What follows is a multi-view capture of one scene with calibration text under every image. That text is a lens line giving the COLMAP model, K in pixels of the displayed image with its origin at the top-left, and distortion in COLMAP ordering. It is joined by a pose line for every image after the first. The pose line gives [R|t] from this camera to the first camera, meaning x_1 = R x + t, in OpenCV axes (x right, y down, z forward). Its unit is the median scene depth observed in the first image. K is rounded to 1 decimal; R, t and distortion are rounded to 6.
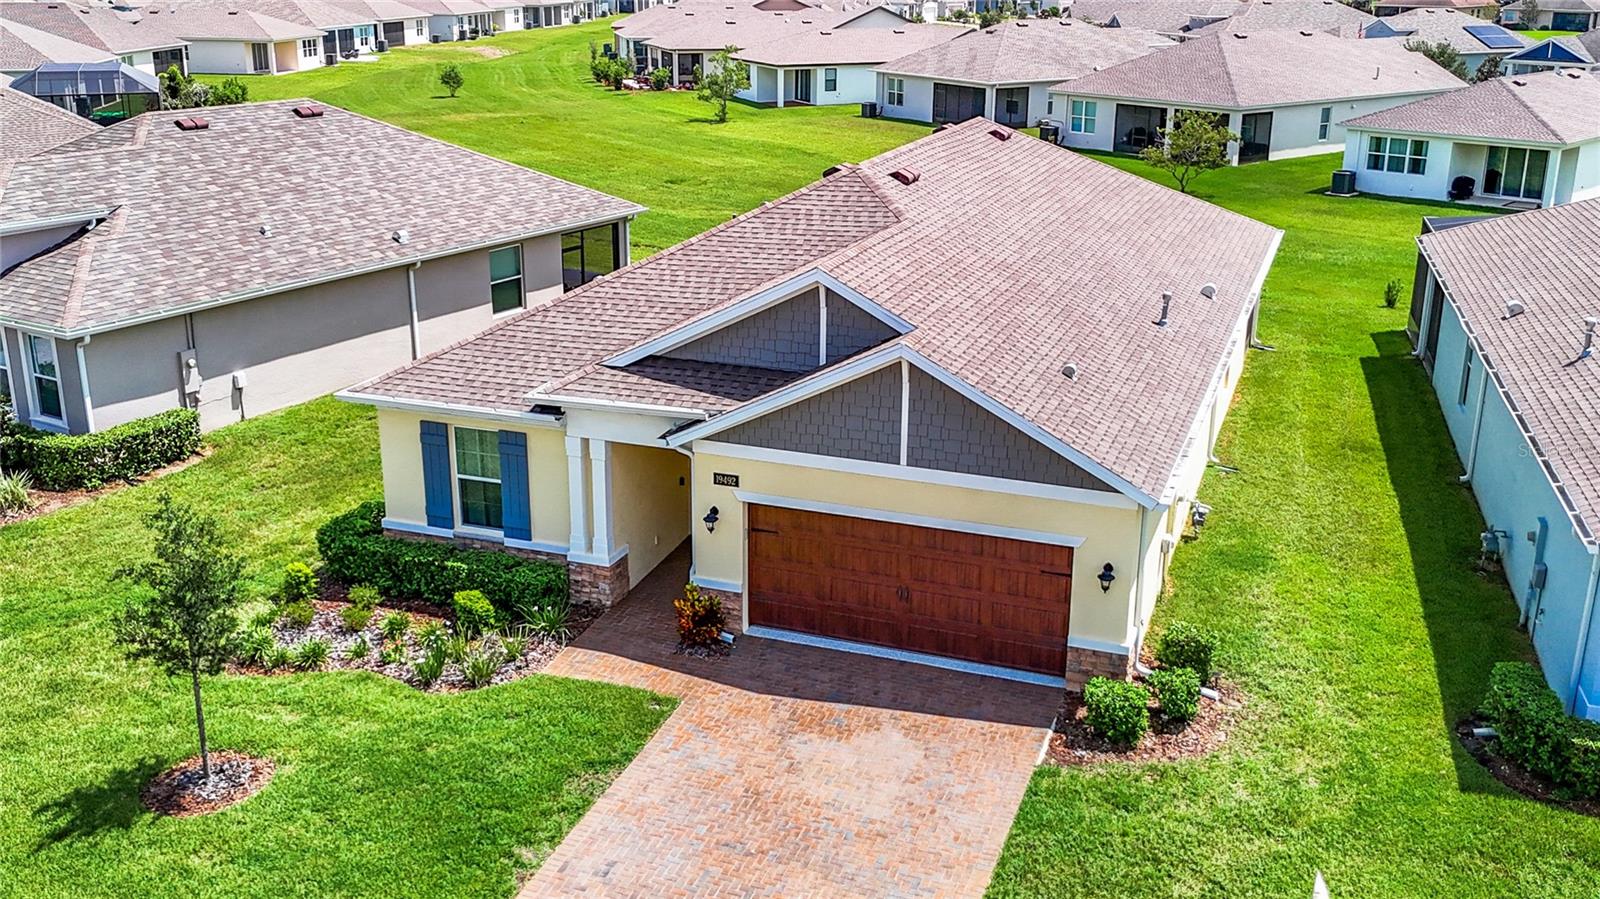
lens RADIAL K [[1509.2, 0, 788.2], [0, 1509.2, 449.7], [0, 0, 1]] dist [0.074419, -0.170358]
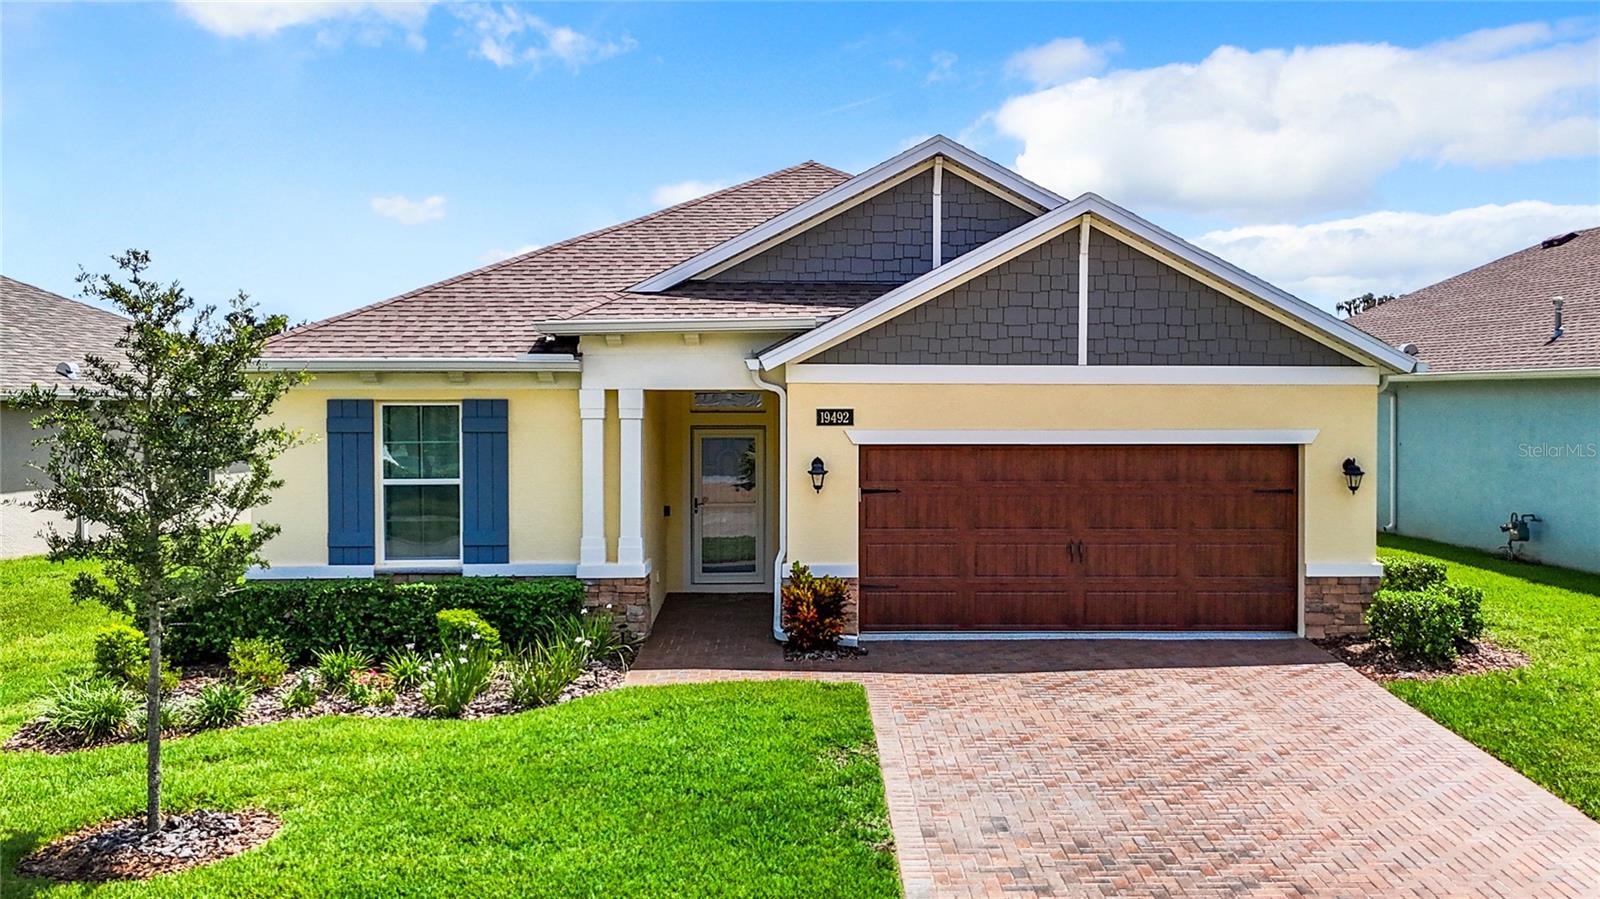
lens RADIAL K [[1460.1, 0, 860.0], [0, 1460.1, 441.3], [0, 0, 1]] dist [0.114794, -0.279026]
pose [[0.919211, -0.016924, 0.393401, -0.304907], [0.126303, 0.958959, -0.253862, 0.210055], [-0.372959, 0.283041, 0.883623, 0.360992]]
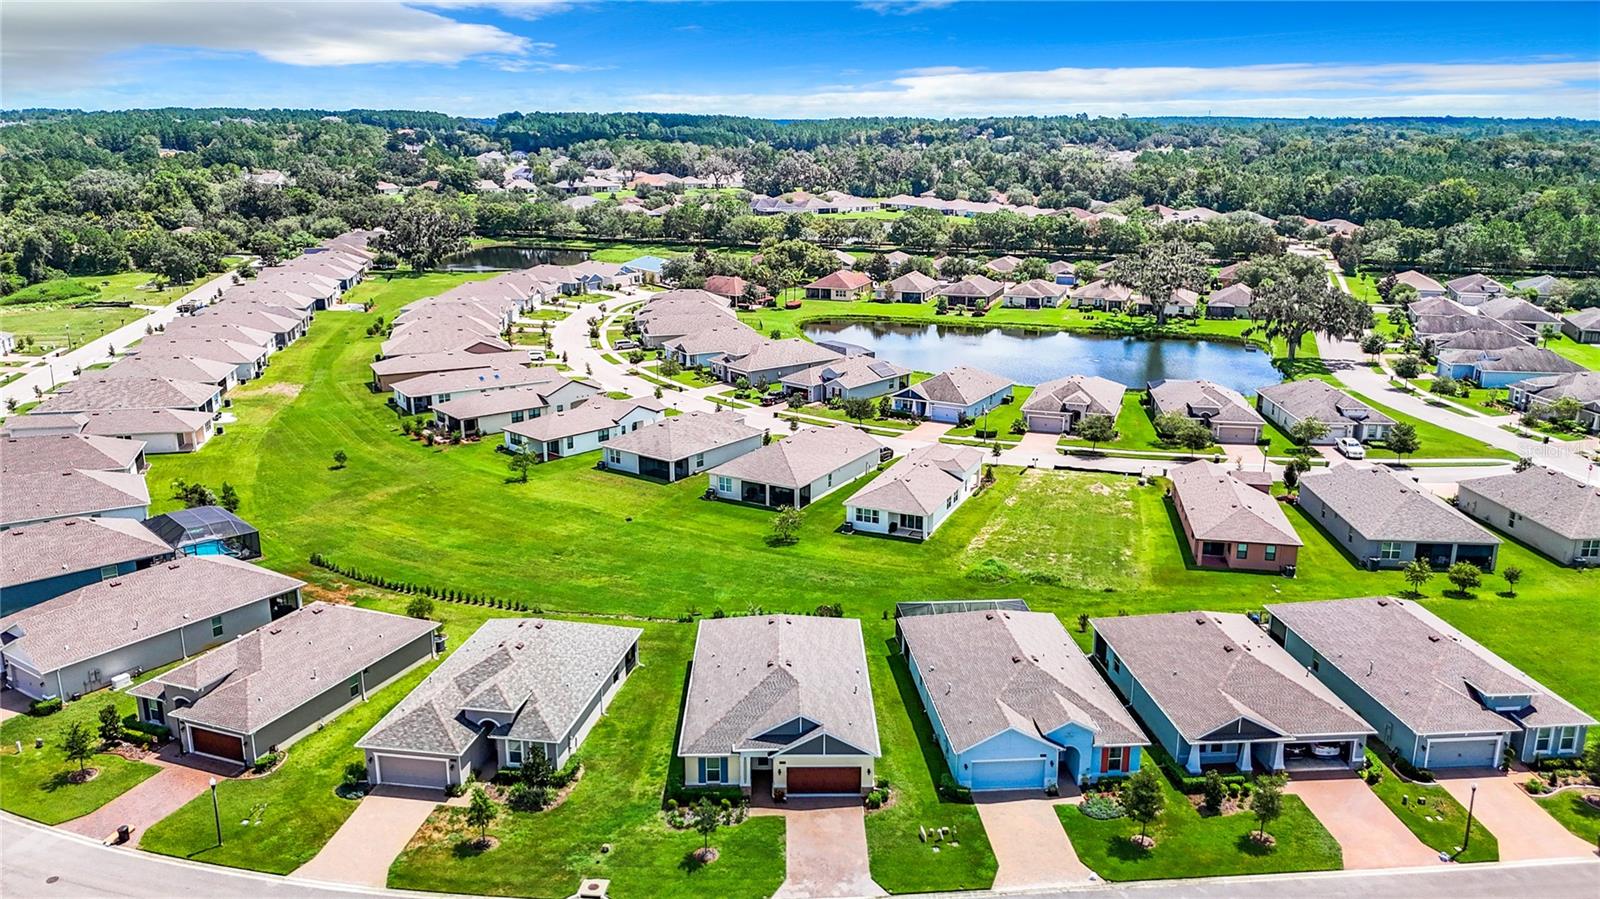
lens RADIAL K [[1201.3, 0, 800.0], [0, 1201.3, 449.5], [0, 0, 1]] dist [0.180172, -0.542989]
pose [[0.929214, -0.100200, 0.355697, -1.143486], [0.117497, 0.992698, -0.027302, -0.772846], [-0.350364, 0.067163, 0.934202, -2.354065]]
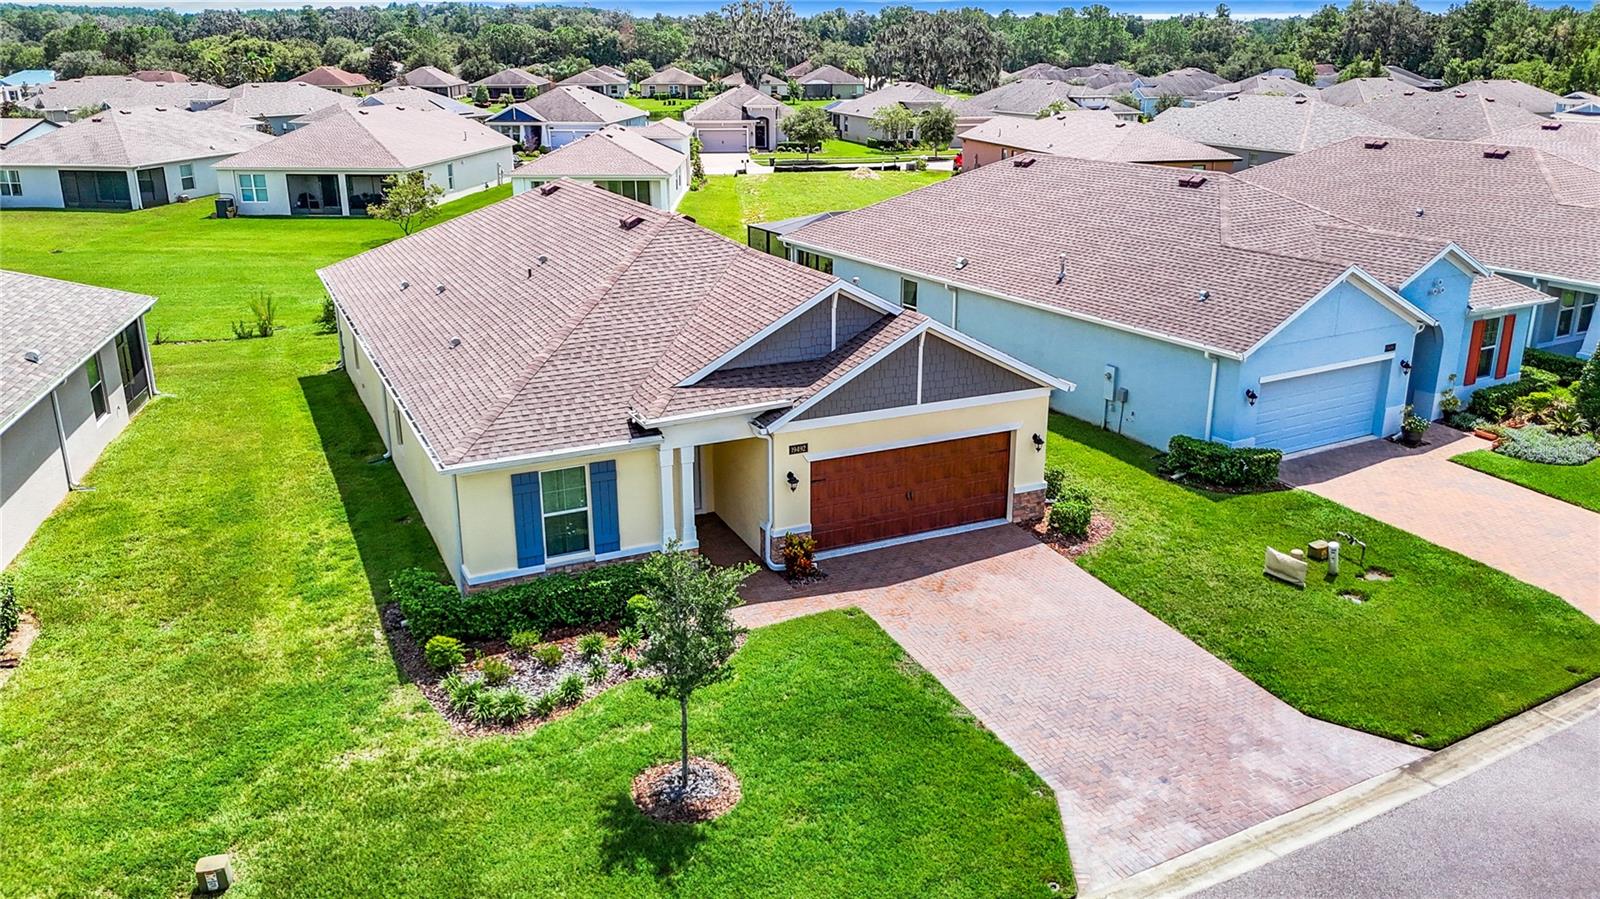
lens RADIAL K [[1228.8, 0, 800.0], [0, 1228.8, 449.5], [0, 0, 1]] dist [0.051451, -0.101835]
pose [[0.690138, -0.232196, 0.685415, -0.764173], [0.230522, 0.968327, 0.095926, -0.080916], [-0.685980, 0.091801, 0.721806, 0.216832]]
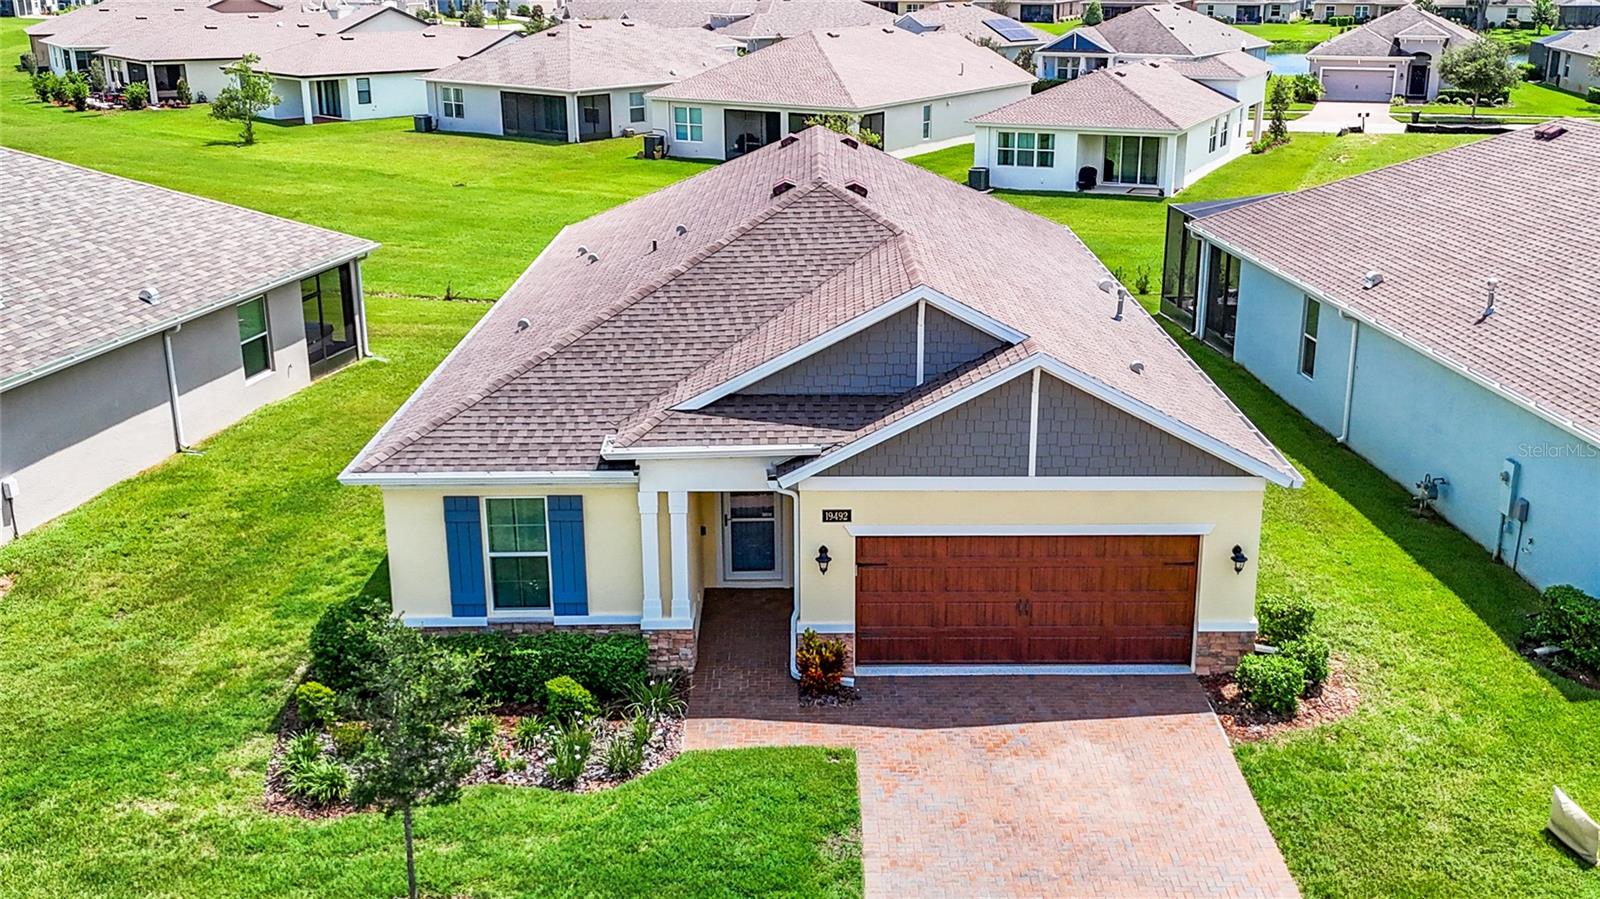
lens RADIAL K [[1647.0, 0, 848.9], [0, 1647.0, 491.9], [0, 0, 1]] dist [0.089934, -0.124376]
pose [[0.926767, -0.119620, 0.356082, -0.392506], [0.118993, 0.992611, 0.023750, -0.018144], [-0.356292, 0.020360, 0.934153, 0.031403]]
